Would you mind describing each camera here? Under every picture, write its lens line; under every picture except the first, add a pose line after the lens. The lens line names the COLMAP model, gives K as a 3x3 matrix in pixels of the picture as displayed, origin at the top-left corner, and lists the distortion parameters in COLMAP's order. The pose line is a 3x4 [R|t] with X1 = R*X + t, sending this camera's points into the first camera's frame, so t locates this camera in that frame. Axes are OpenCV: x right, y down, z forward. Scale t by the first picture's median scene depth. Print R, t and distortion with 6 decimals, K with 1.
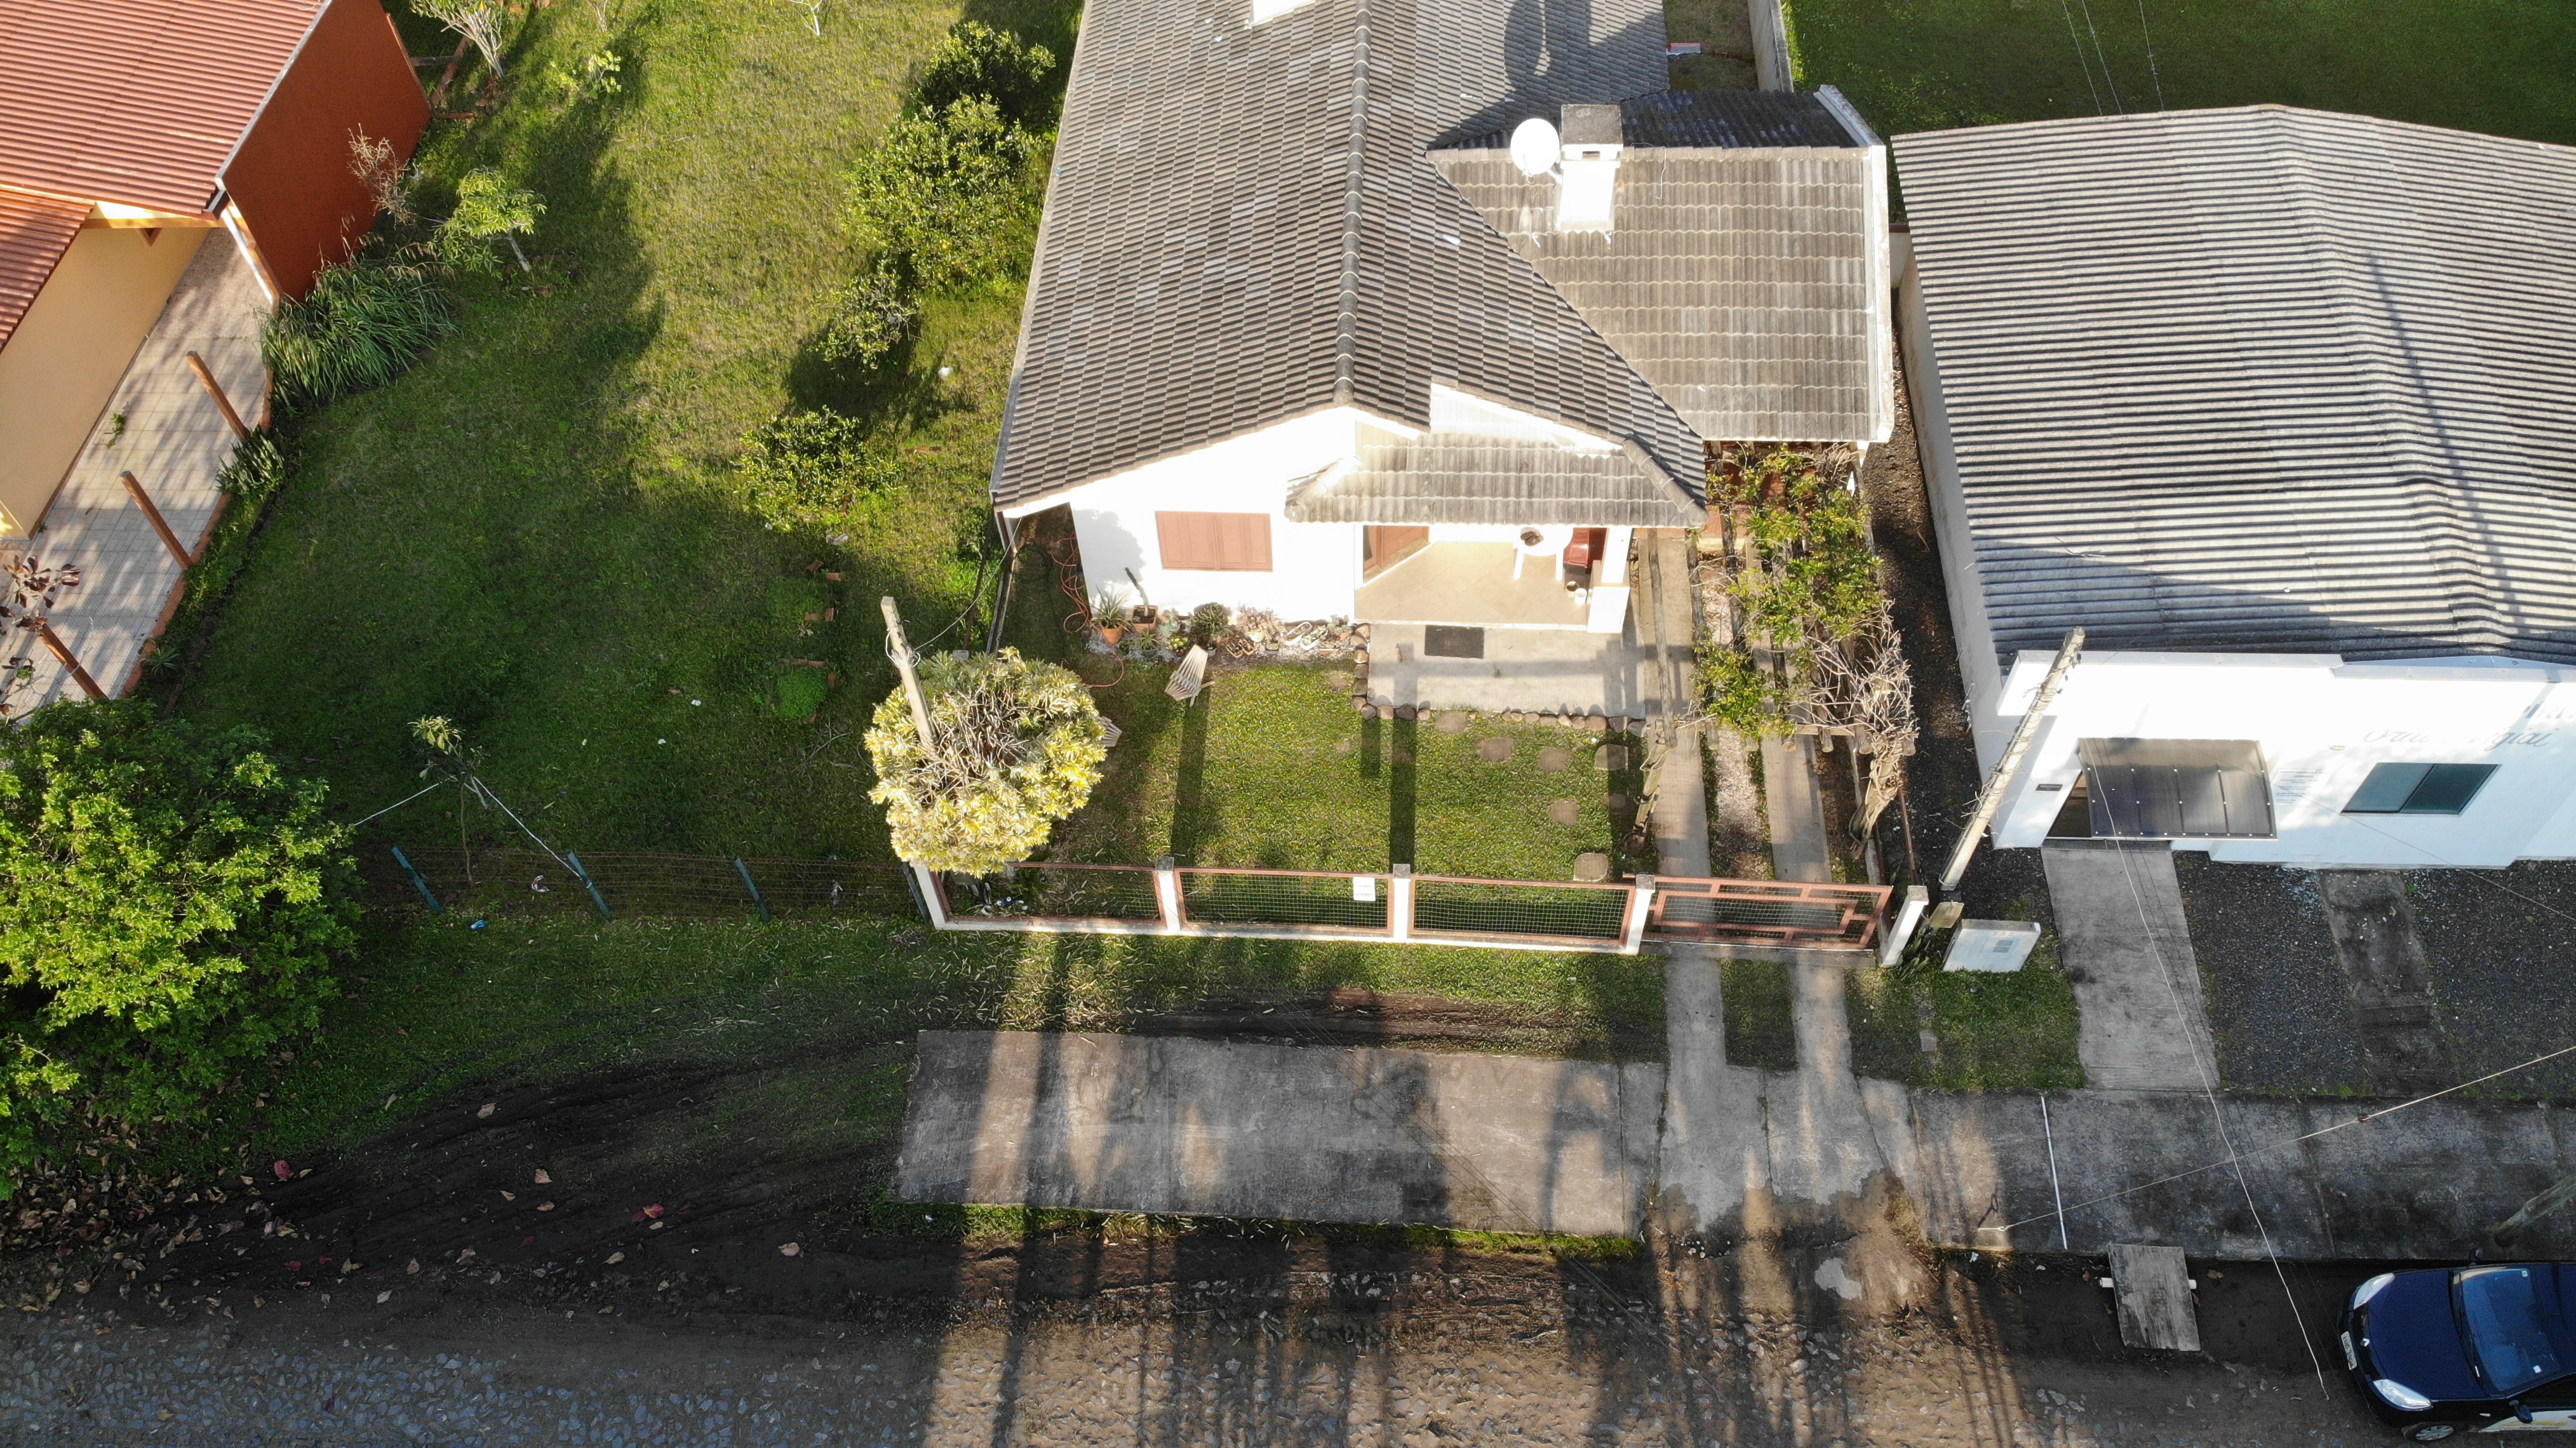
lens RADIAL K [[1823.1, 0, 1290.7], [0, 1823.1, 727.2], [0, 0, 1]] dist [0.144155, -0.315326]
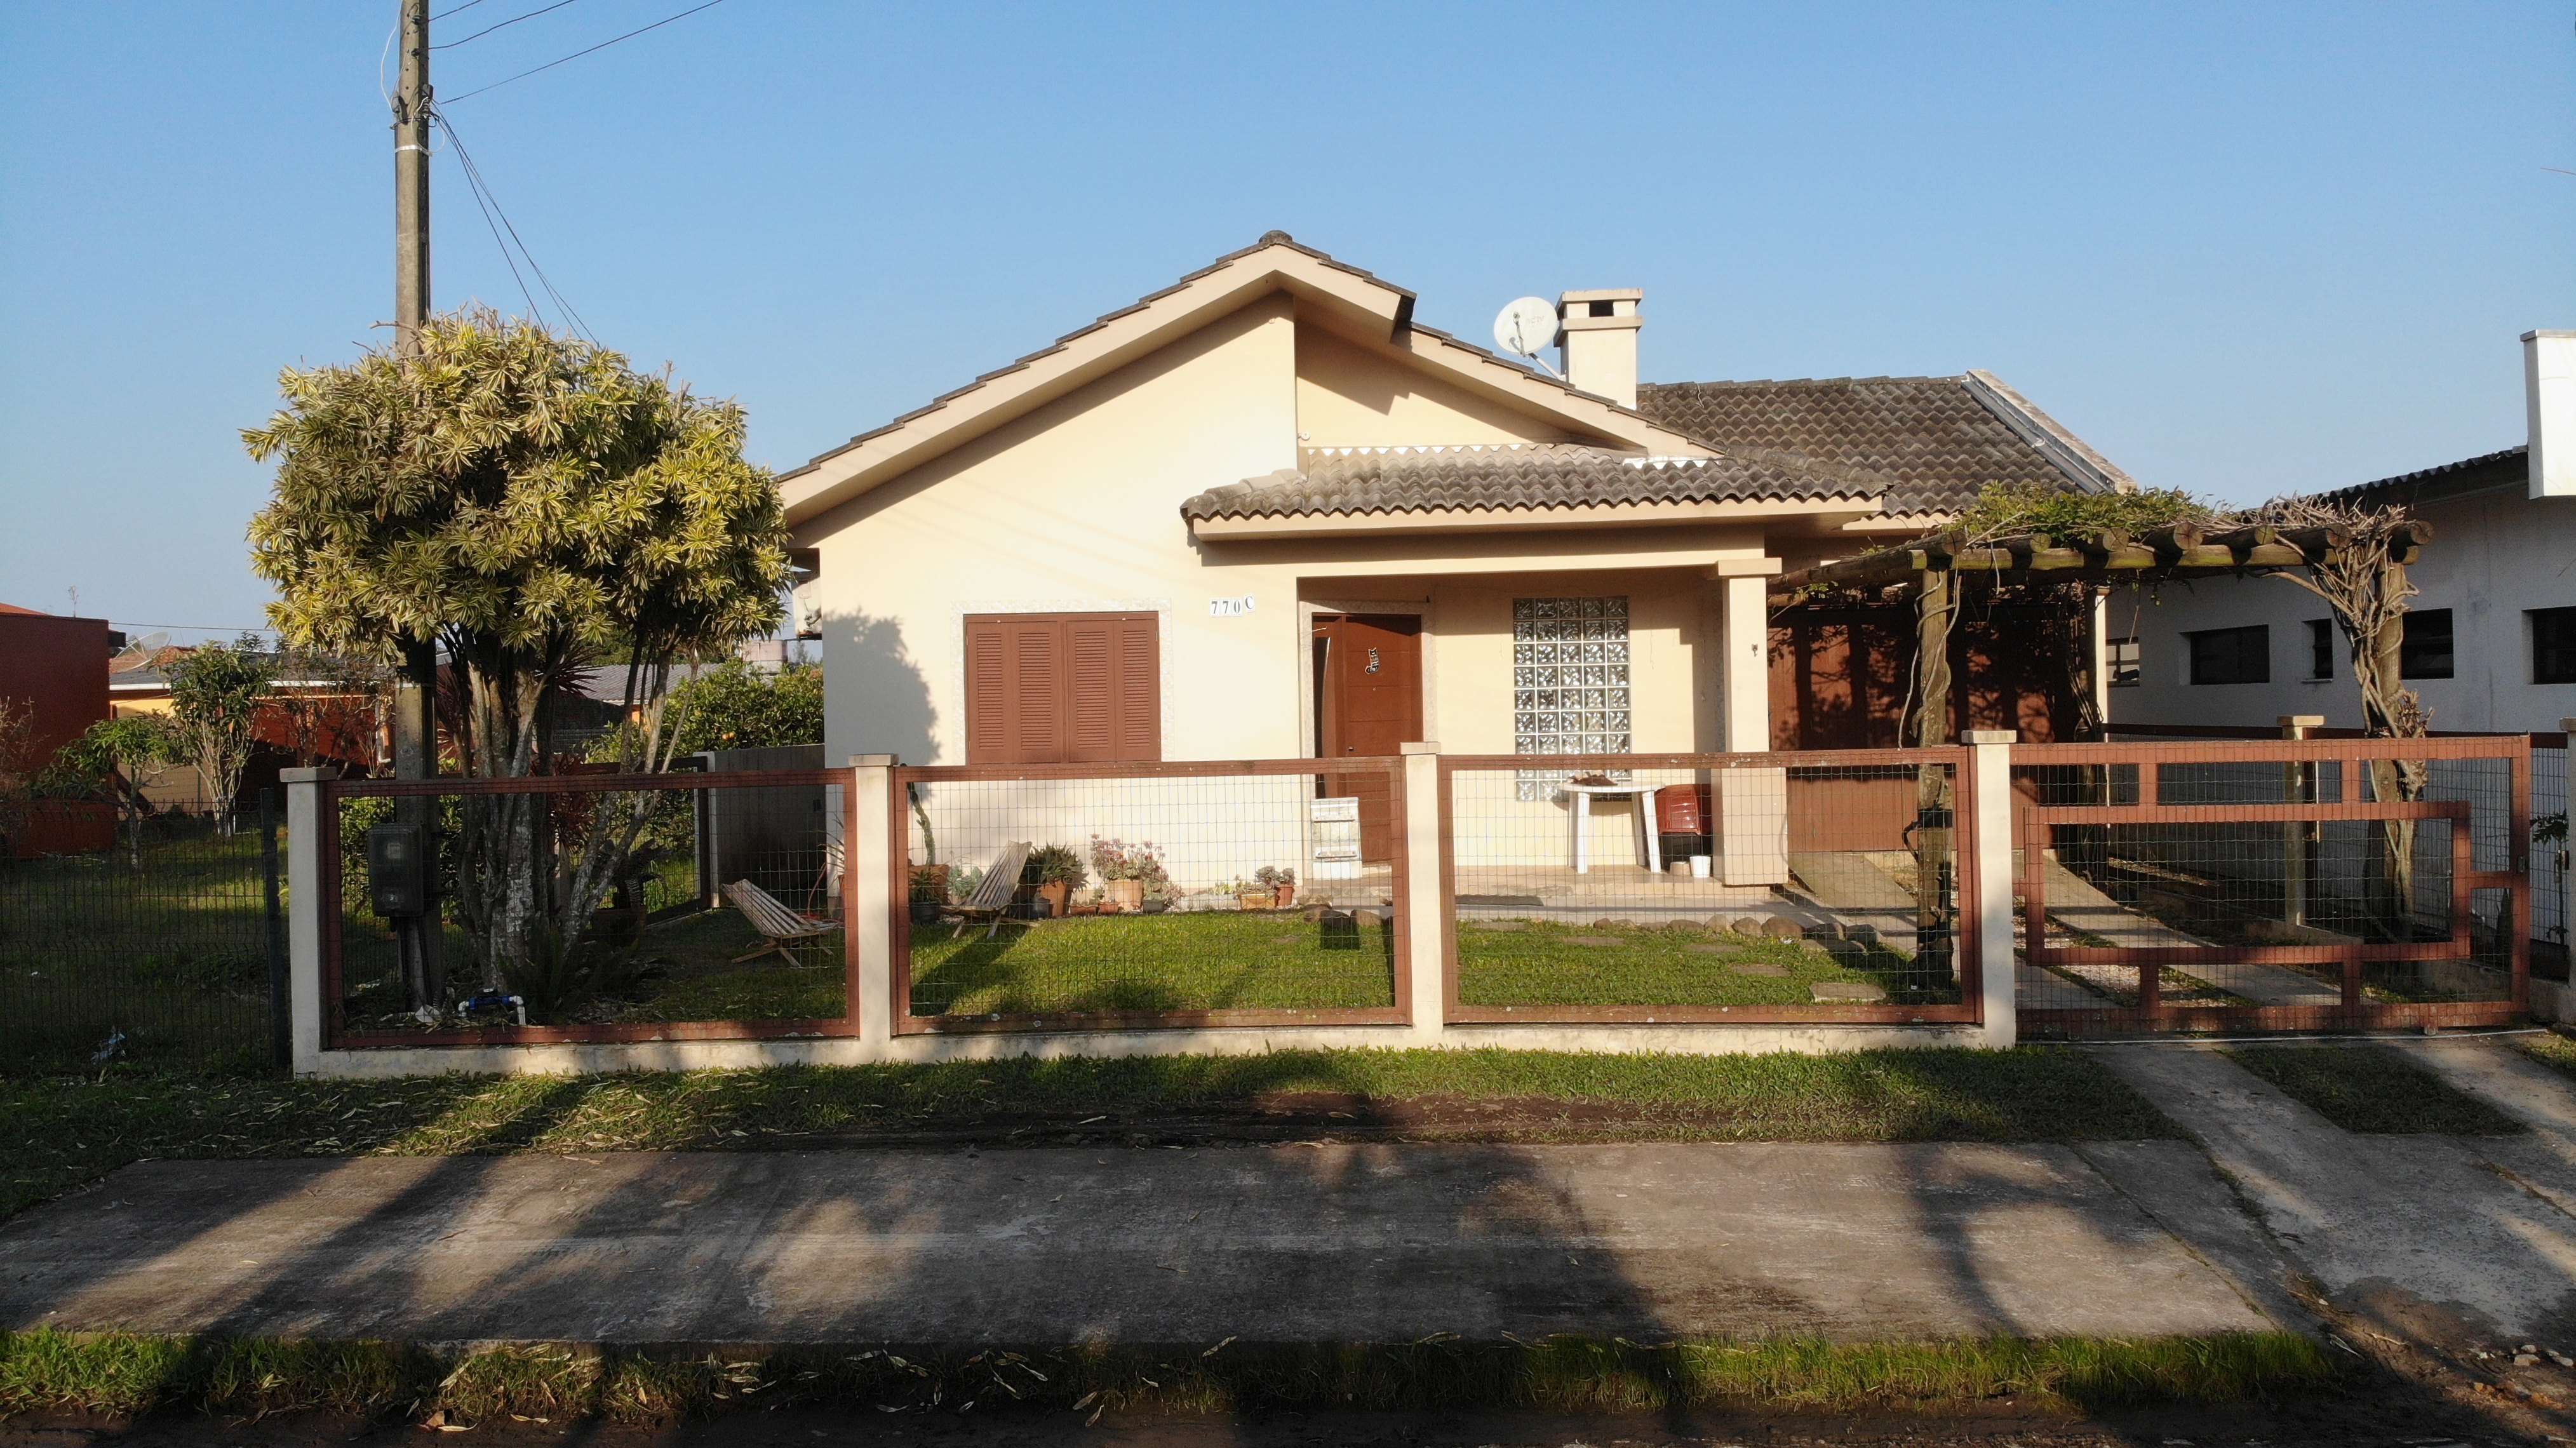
lens RADIAL K [[1885.5, 0, 1279.9], [0, 1885.5, 725.1], [0, 0, 1]] dist [0.062897, -0.169393]
pose [[0.999742, 0.010683, 0.020067, 0.017284], [0.009908, 0.589714, -0.807551, 0.405107], [-0.020461, 0.807541, 0.589456, 0.678346]]
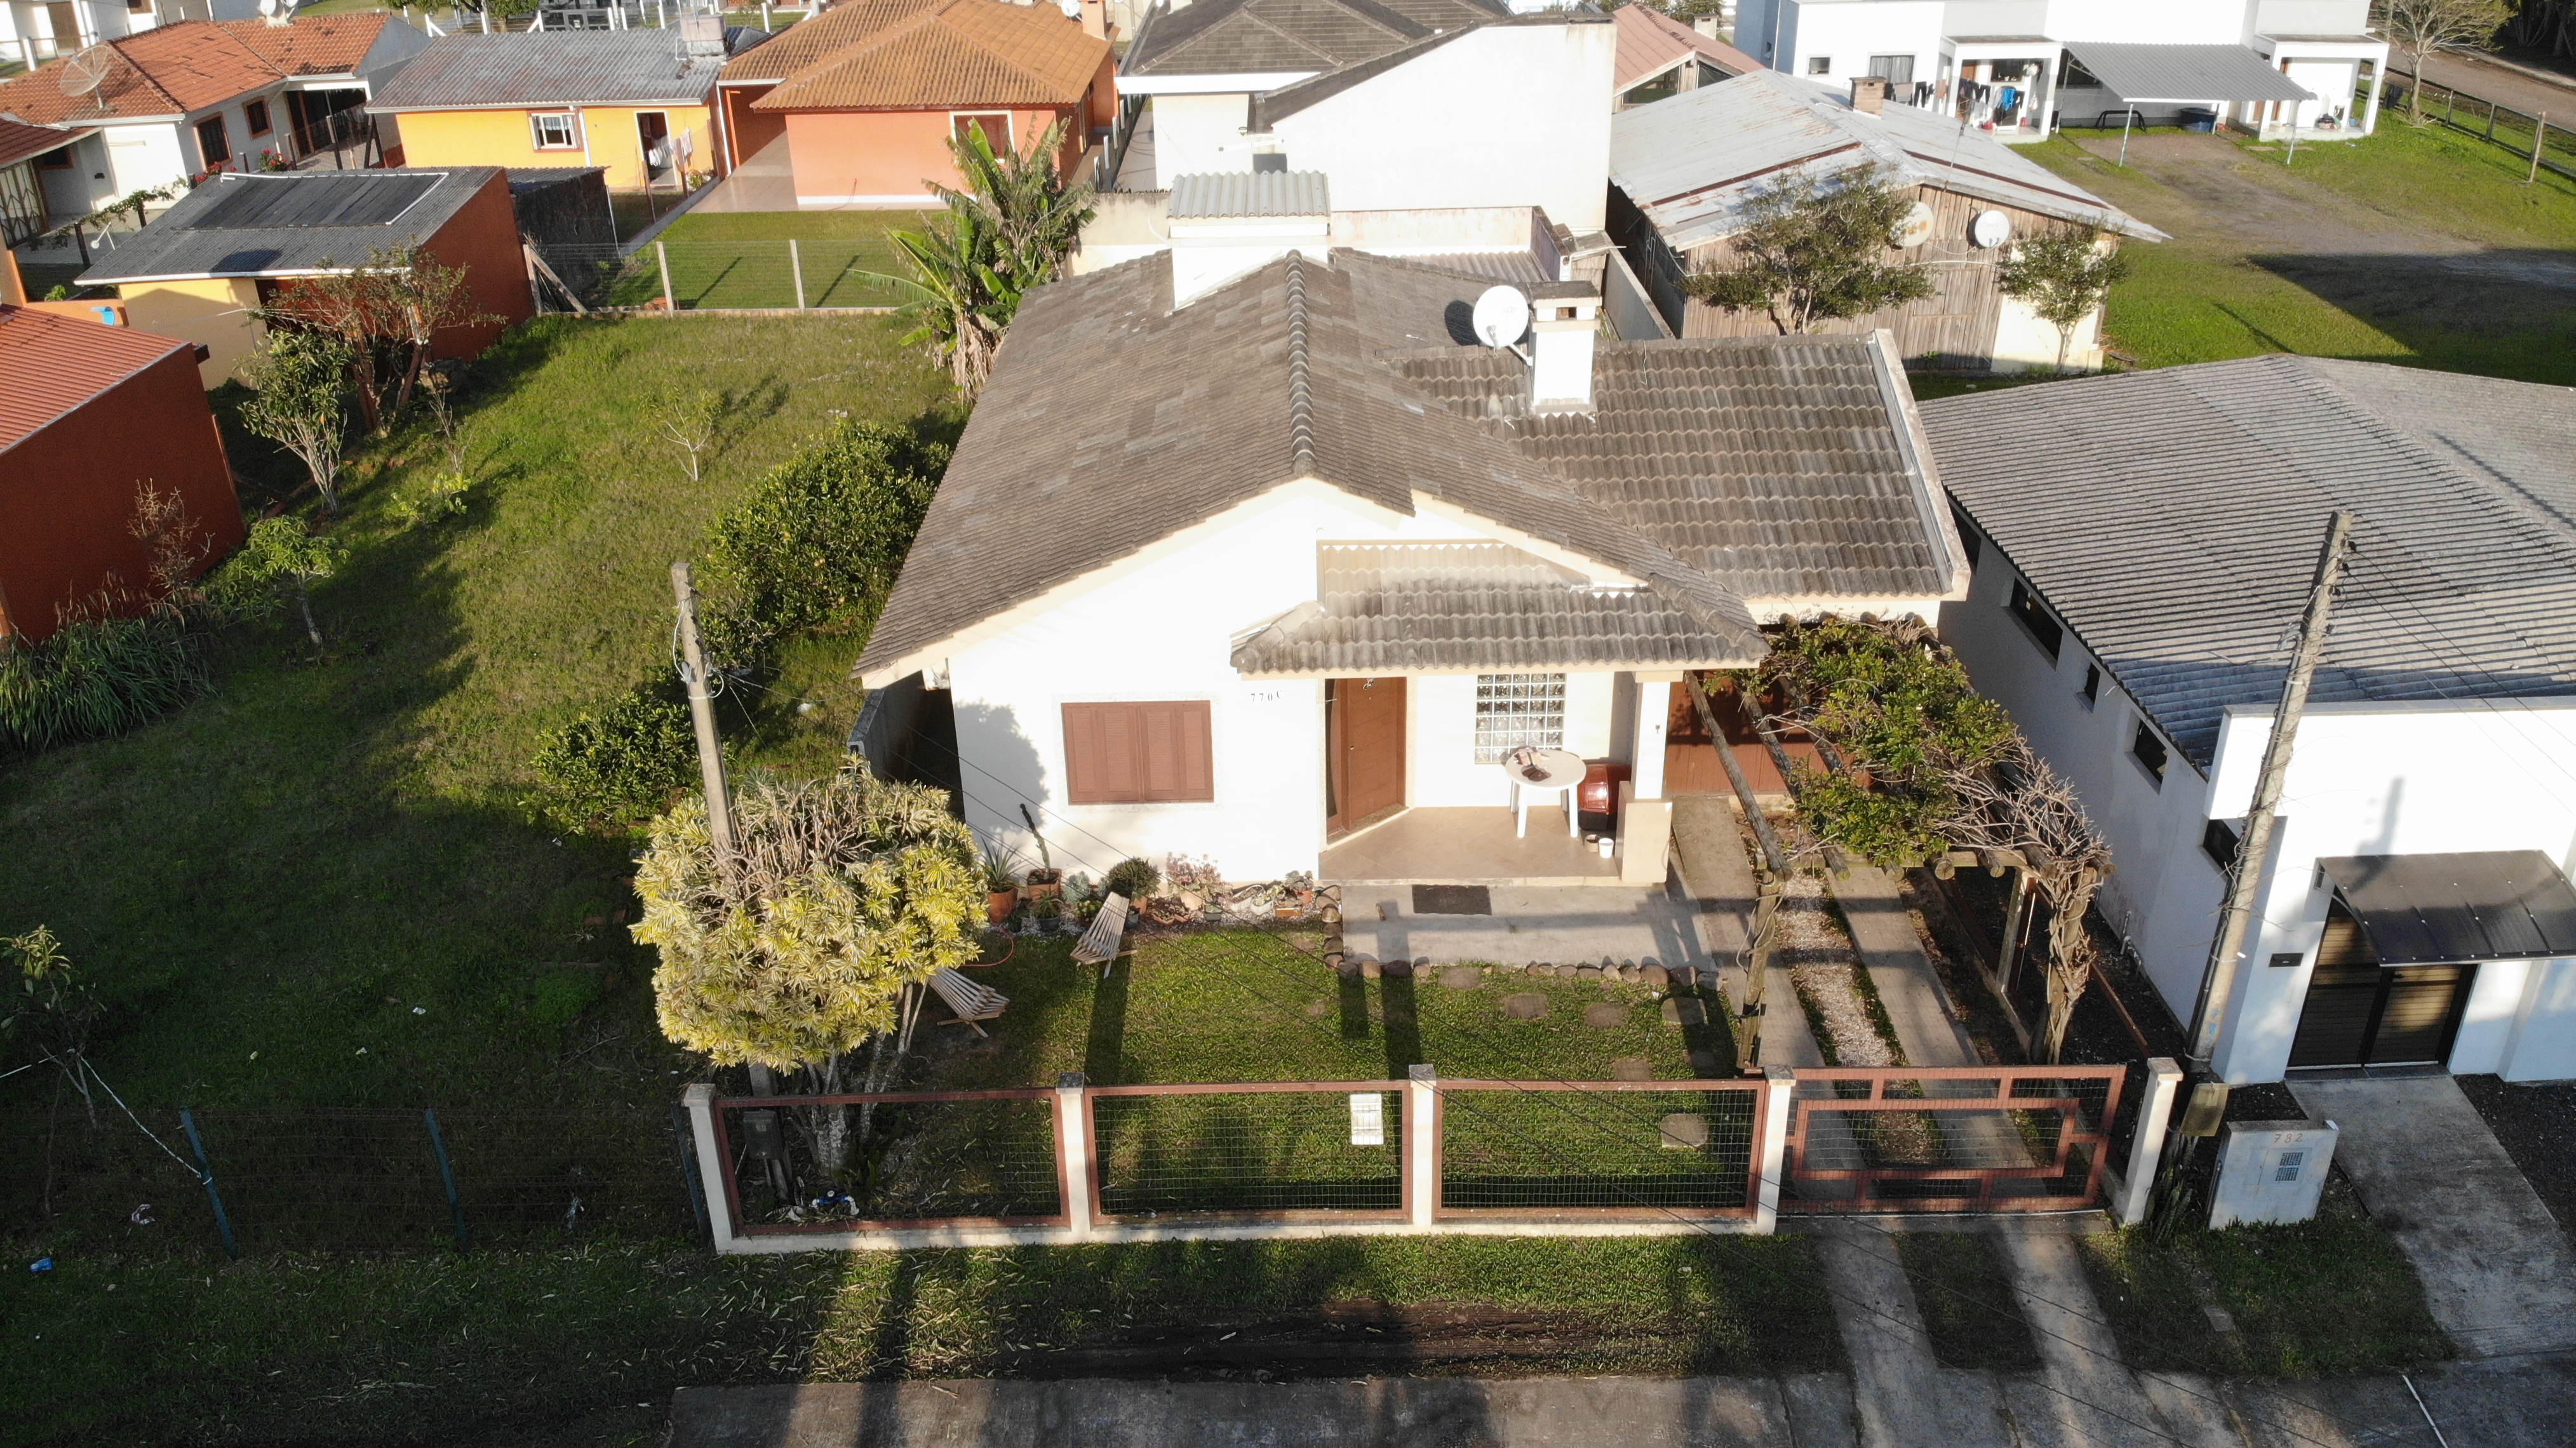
lens RADIAL K [[1879.9, 0, 1285.5], [0, 1879.9, 685.0], [0, 0, 1]] dist [0.067983, -0.179281]
pose [[0.998044, -0.016074, 0.060417, -0.027436], [0.042400, 0.884203, -0.465174, 0.253574], [-0.045944, 0.466826, 0.883155, 0.292115]]
